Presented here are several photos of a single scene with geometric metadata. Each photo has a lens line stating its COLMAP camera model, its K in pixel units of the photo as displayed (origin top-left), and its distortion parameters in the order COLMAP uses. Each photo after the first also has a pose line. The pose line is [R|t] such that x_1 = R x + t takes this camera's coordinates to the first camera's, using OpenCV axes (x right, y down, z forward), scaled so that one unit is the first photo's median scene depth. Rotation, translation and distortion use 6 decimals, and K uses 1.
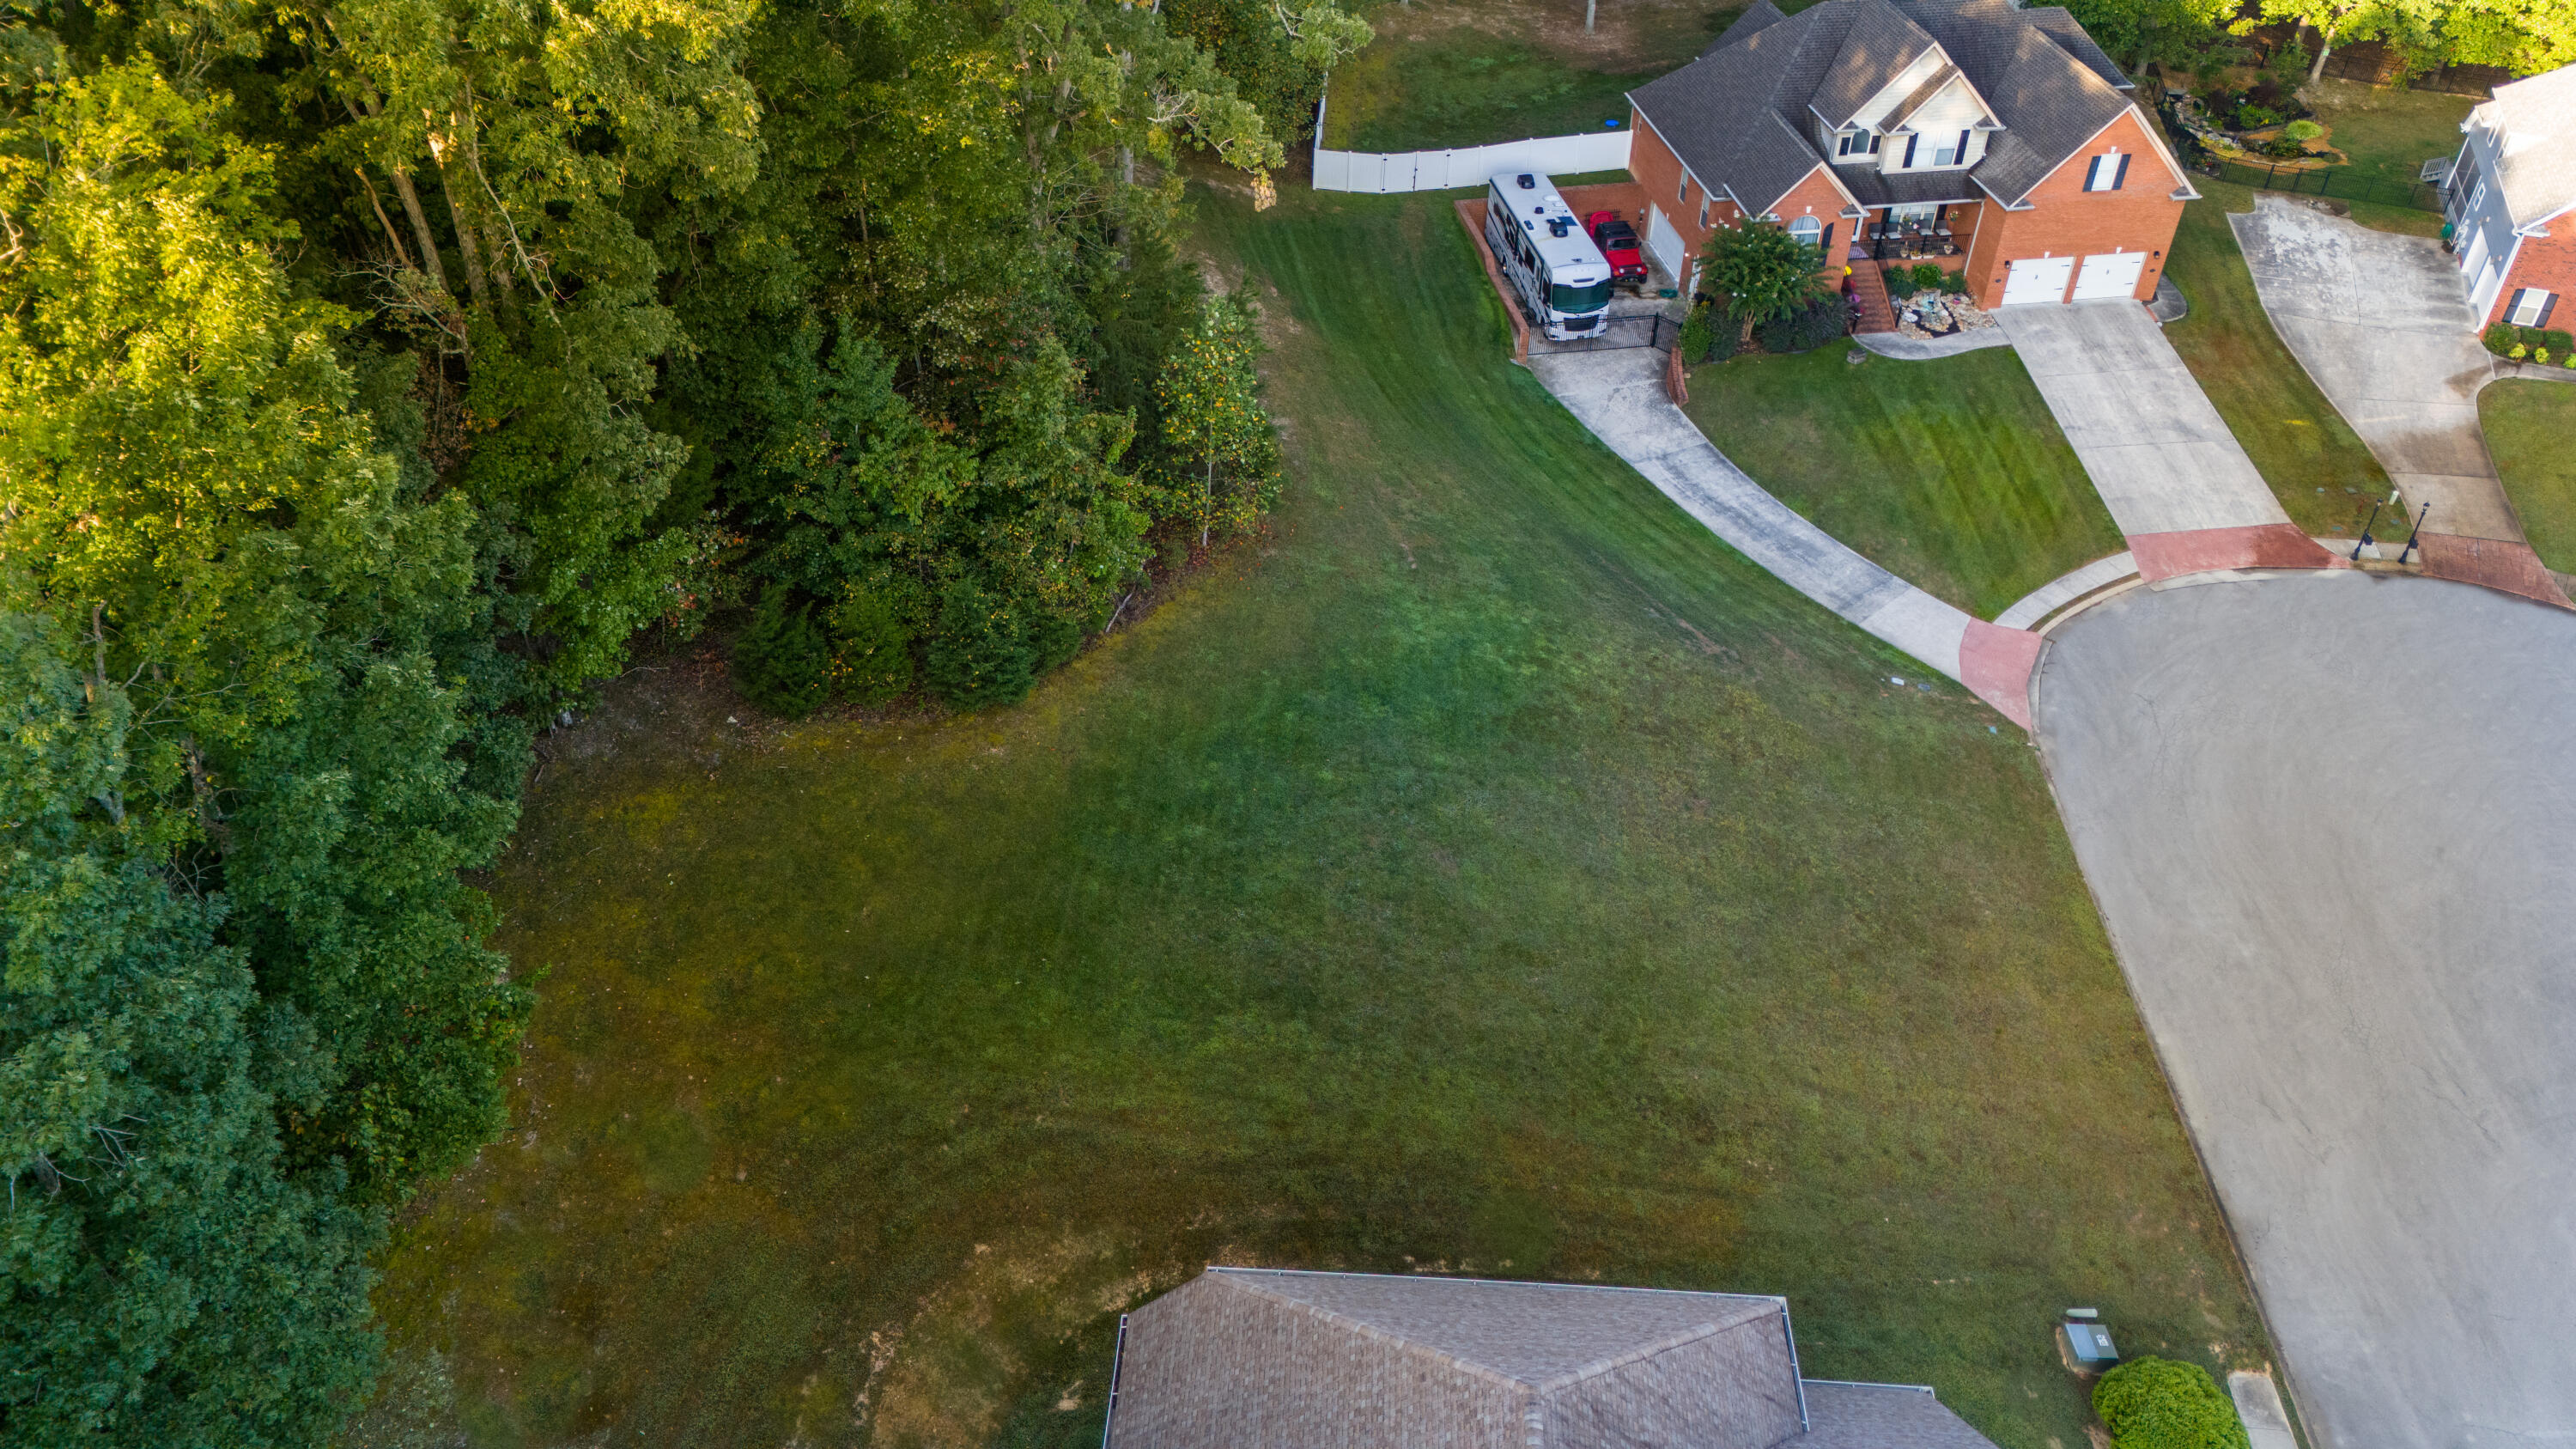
lens RADIAL K [[1902.6, 0, 1288.0], [0, 1902.6, 724.5], [0, 0, 1]] dist [0.063012, -0.049852]
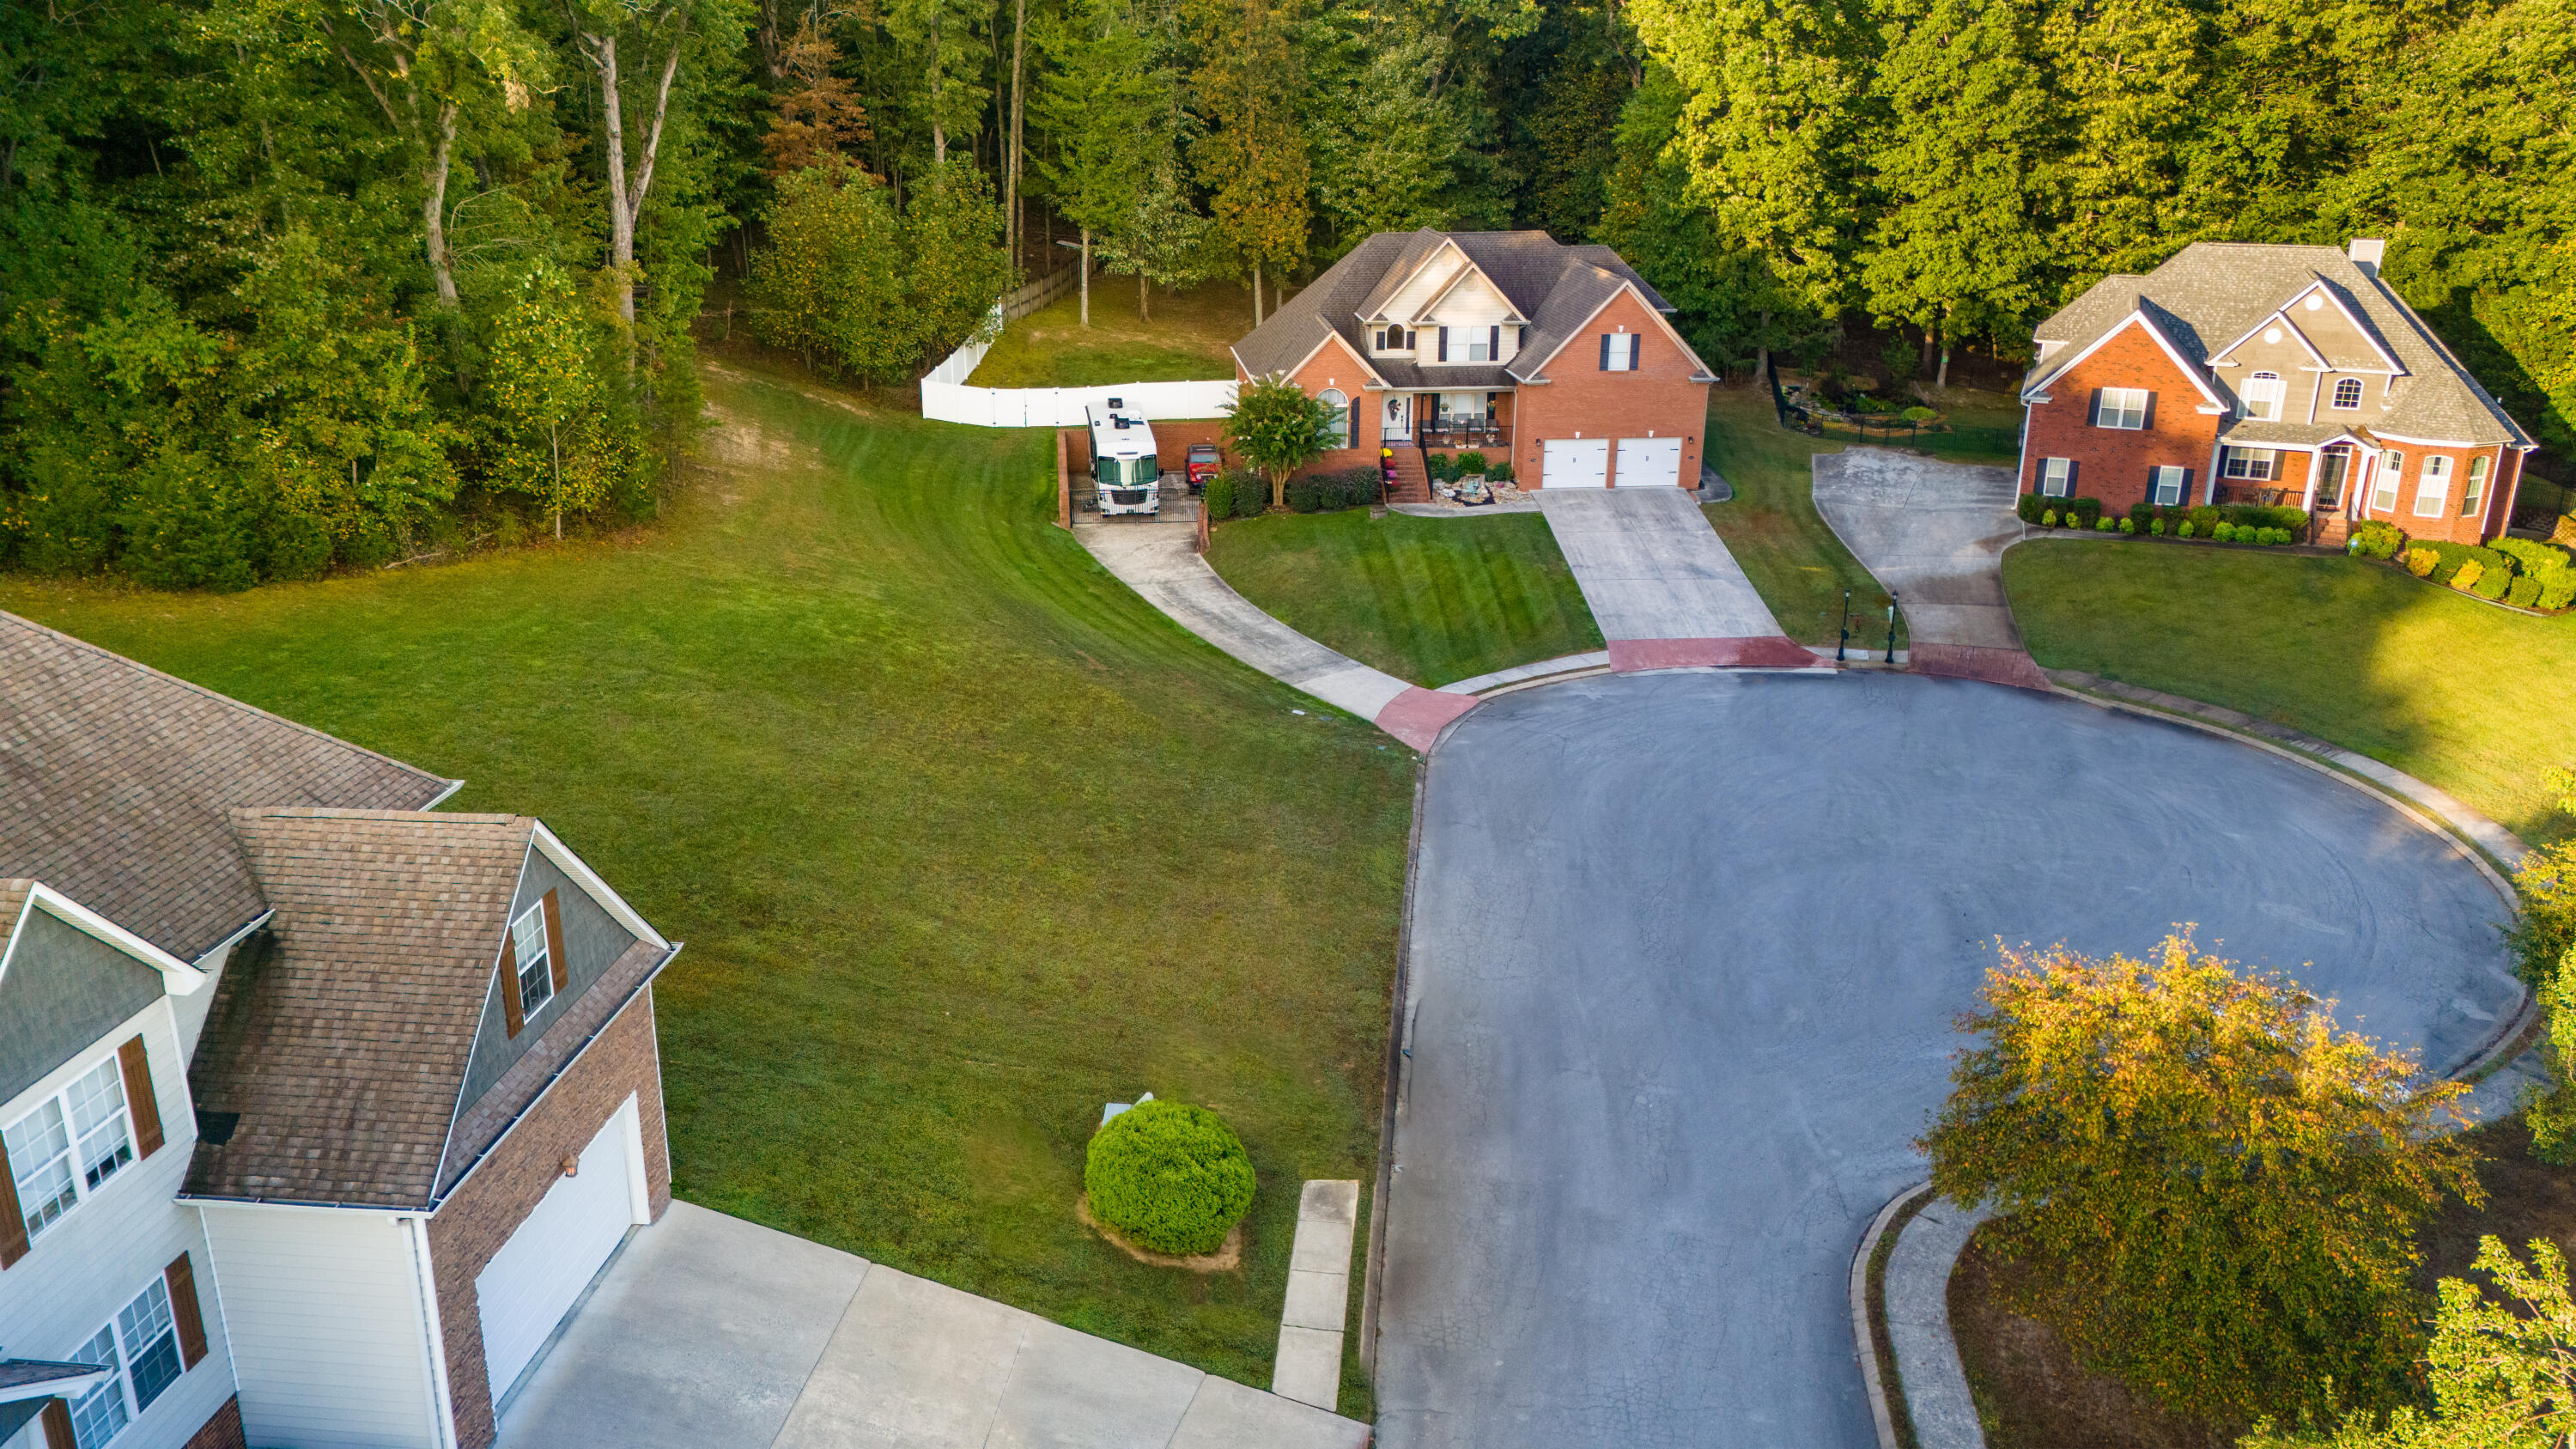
lens RADIAL K [[1902.6, 0, 1288.0], [0, 1902.6, 724.5], [0, 0, 1]] dist [0.063012, -0.049852]
pose [[0.998262, 0.012434, -0.057606, 0.316776], [-0.031400, 0.939408, -0.341359, 0.262439], [0.049871, 0.342575, 0.938166, 0.101841]]
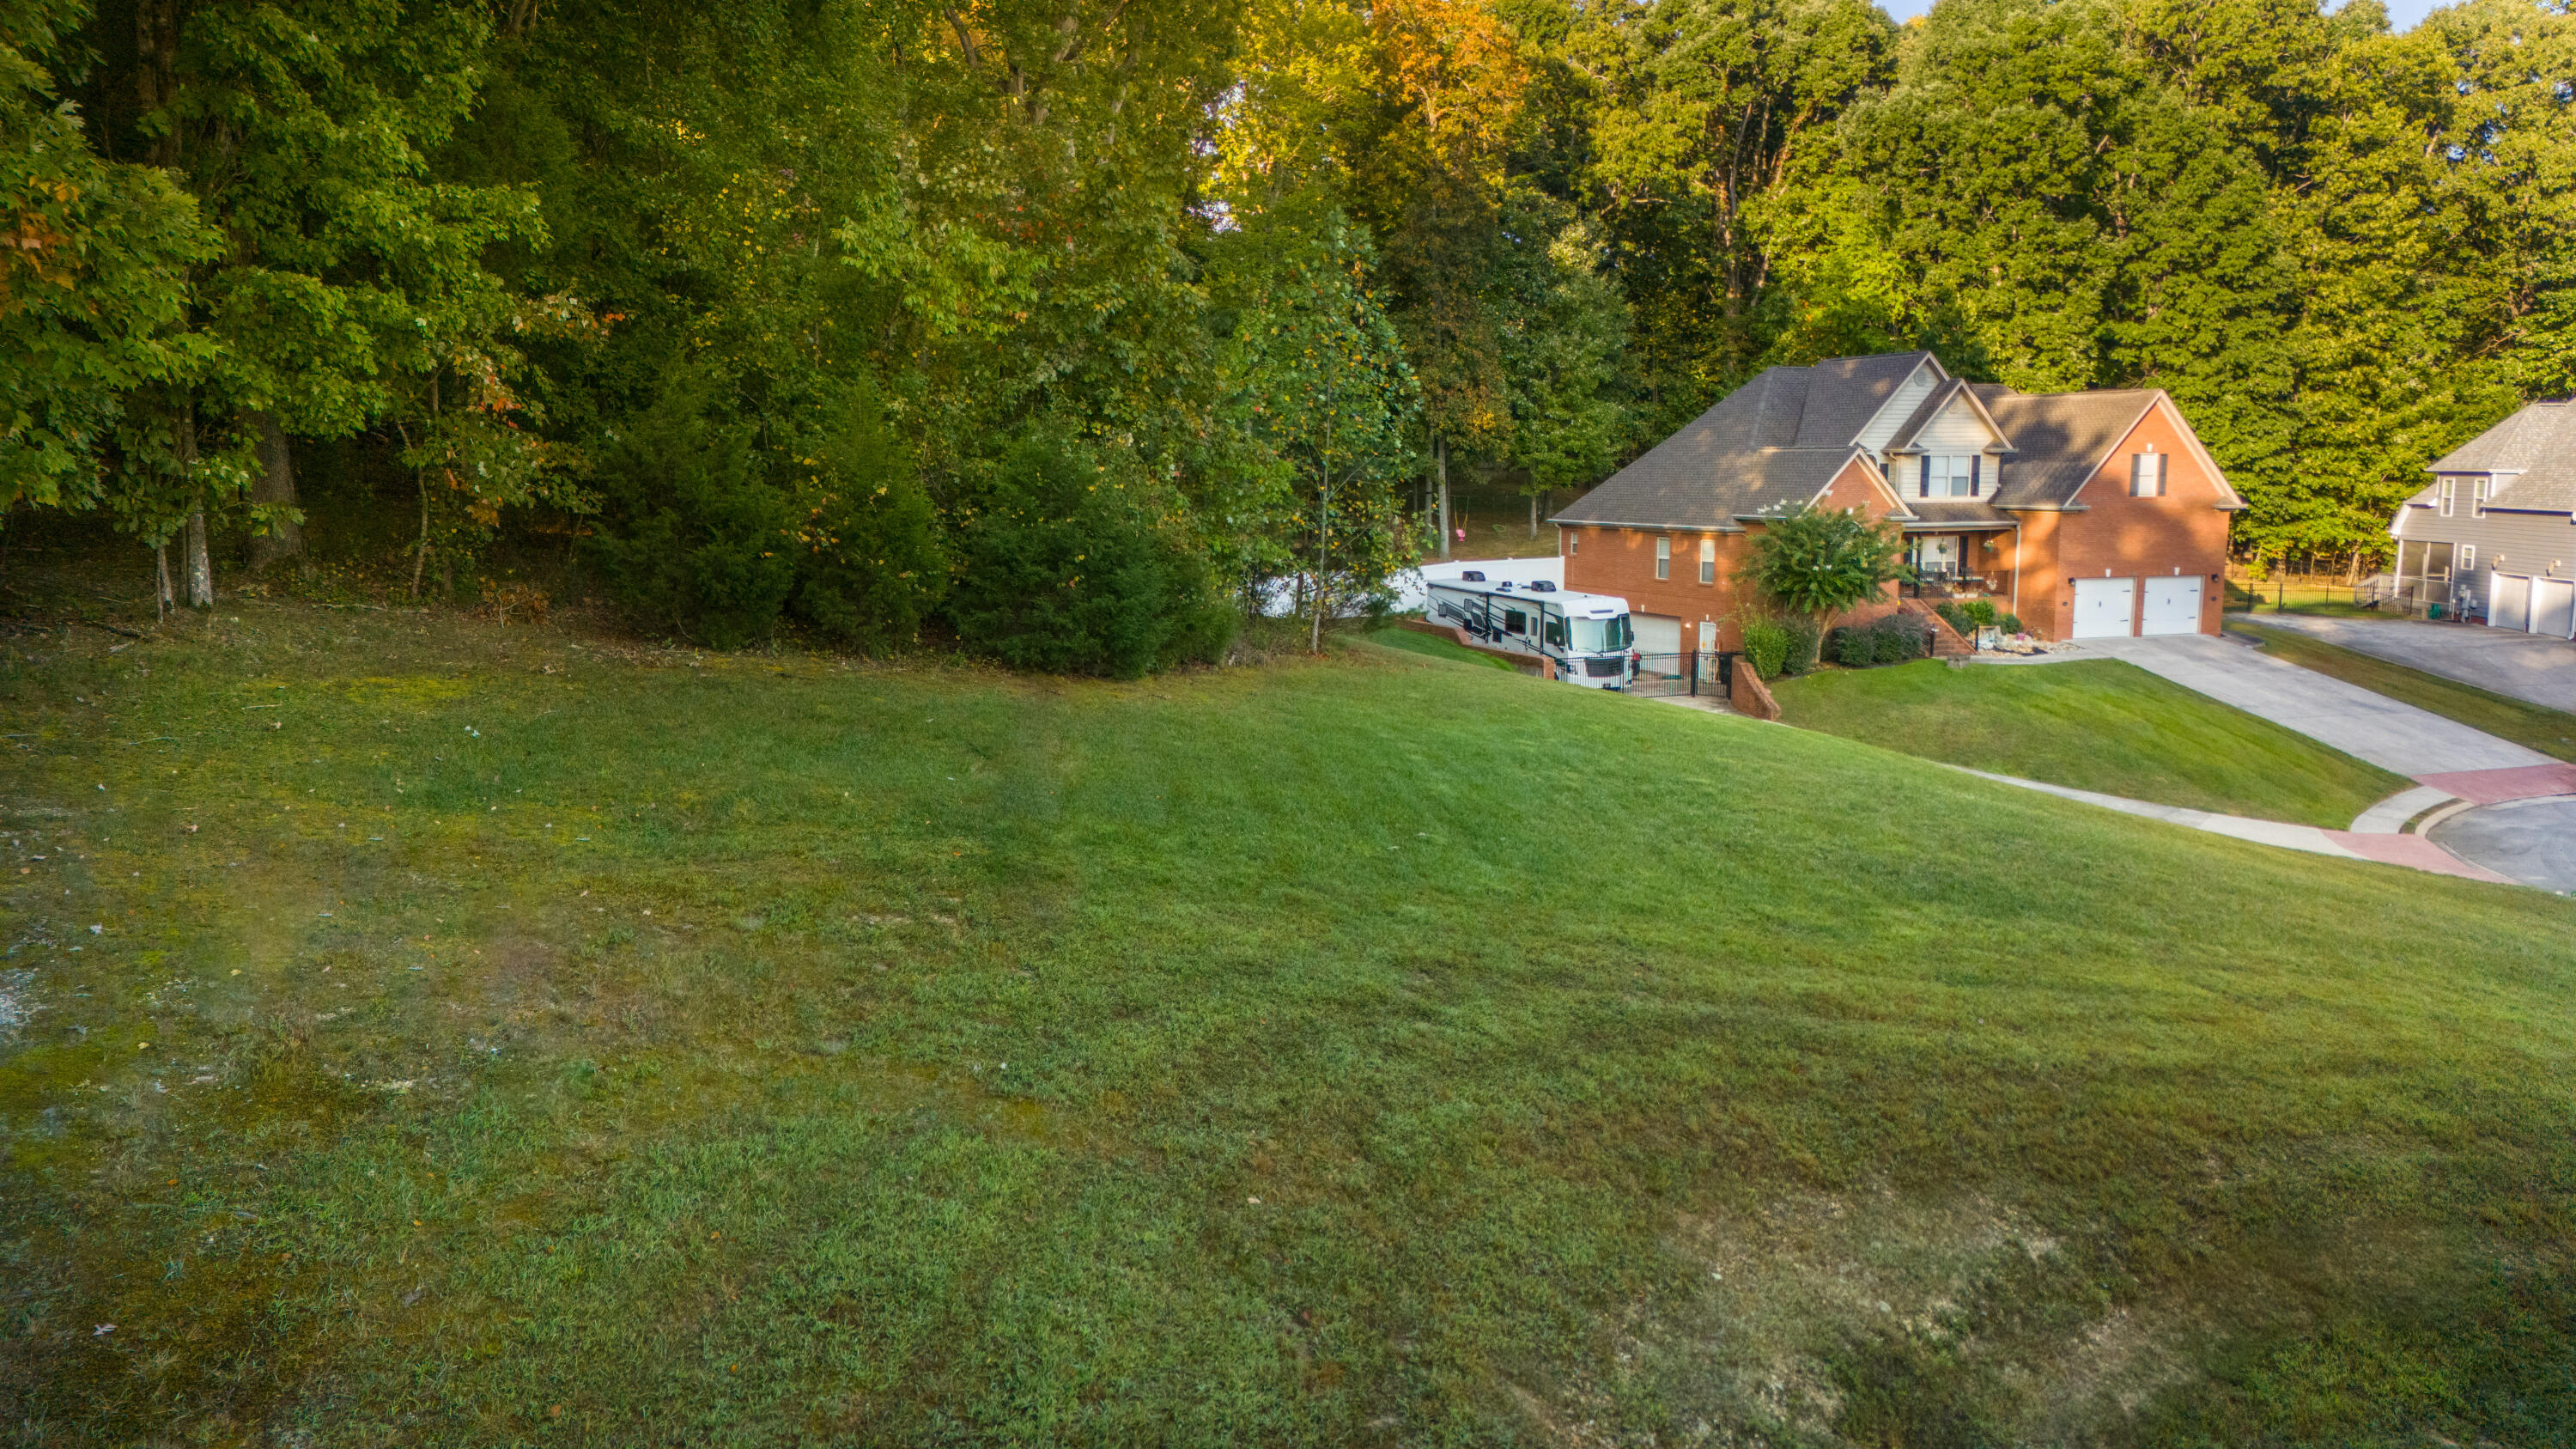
lens RADIAL K [[1902.6, 0, 1288.0], [0, 1902.6, 724.5], [0, 0, 1]] dist [0.063012, -0.049852]
pose [[0.973376, -0.042327, 0.225272, -0.157490], [0.153571, 0.850031, -0.503849, 0.192240], [-0.170162, 0.525030, 0.833900, 0.411712]]
